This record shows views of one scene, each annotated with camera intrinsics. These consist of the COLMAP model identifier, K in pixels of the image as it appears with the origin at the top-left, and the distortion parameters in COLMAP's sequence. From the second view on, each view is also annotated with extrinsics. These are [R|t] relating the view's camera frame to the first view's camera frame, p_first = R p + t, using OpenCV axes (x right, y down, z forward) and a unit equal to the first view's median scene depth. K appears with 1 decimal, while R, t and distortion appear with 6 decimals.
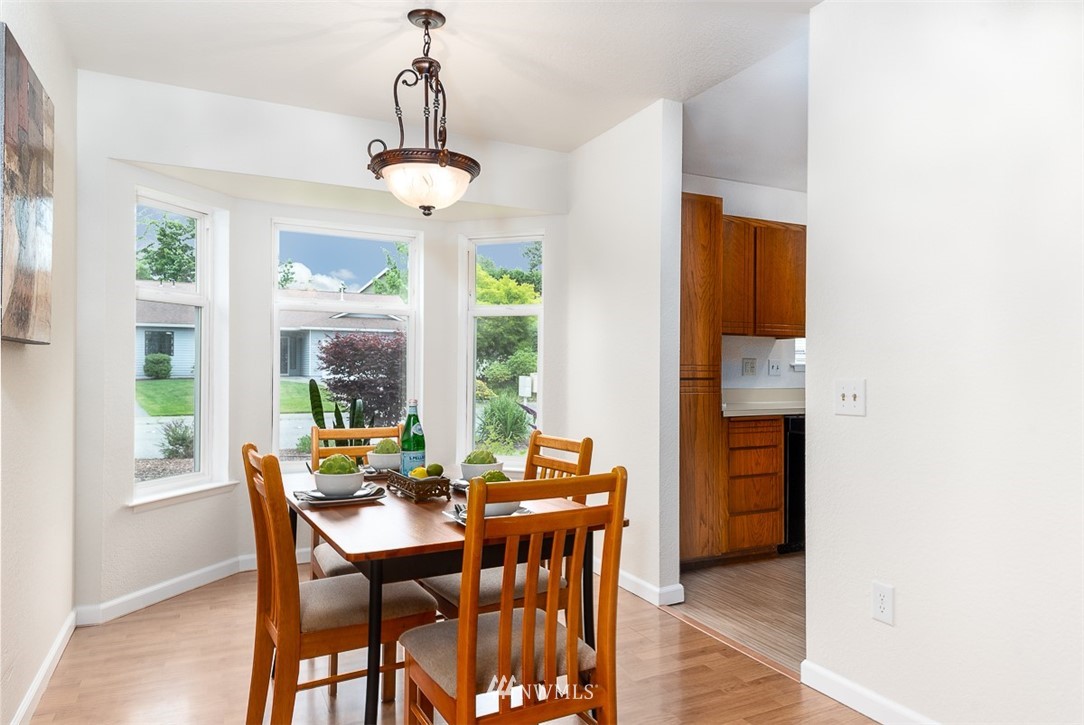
lens RADIAL K [[698.4, 0, 536.1], [0, 698.4, 357.7], [0, 0, 1]] dist [0.008582, 0.000499]
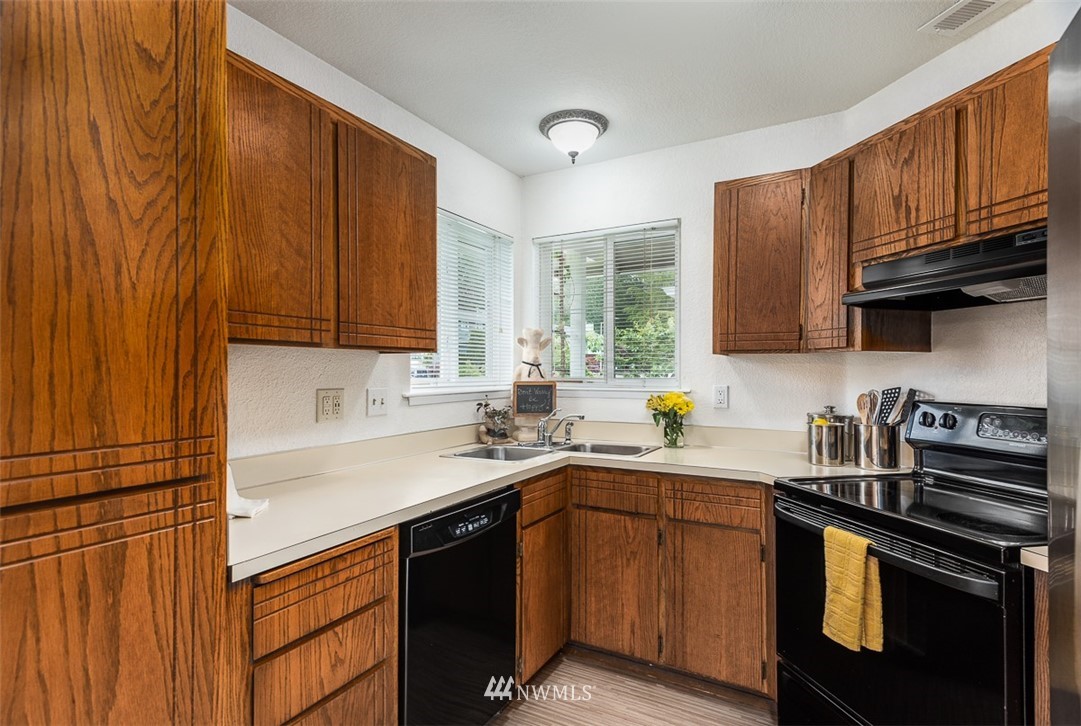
lens RADIAL K [[542.4, 0, 530.2], [0, 542.4, 366.6], [0, 0, 1]] dist [0.046592, -0.008253]
pose [[0.820902, -0.007458, 0.571021, 0.227774], [0.003136, 0.999959, 0.008553, -0.022788], [-0.571061, -0.005231, 0.820891, 0.676024]]
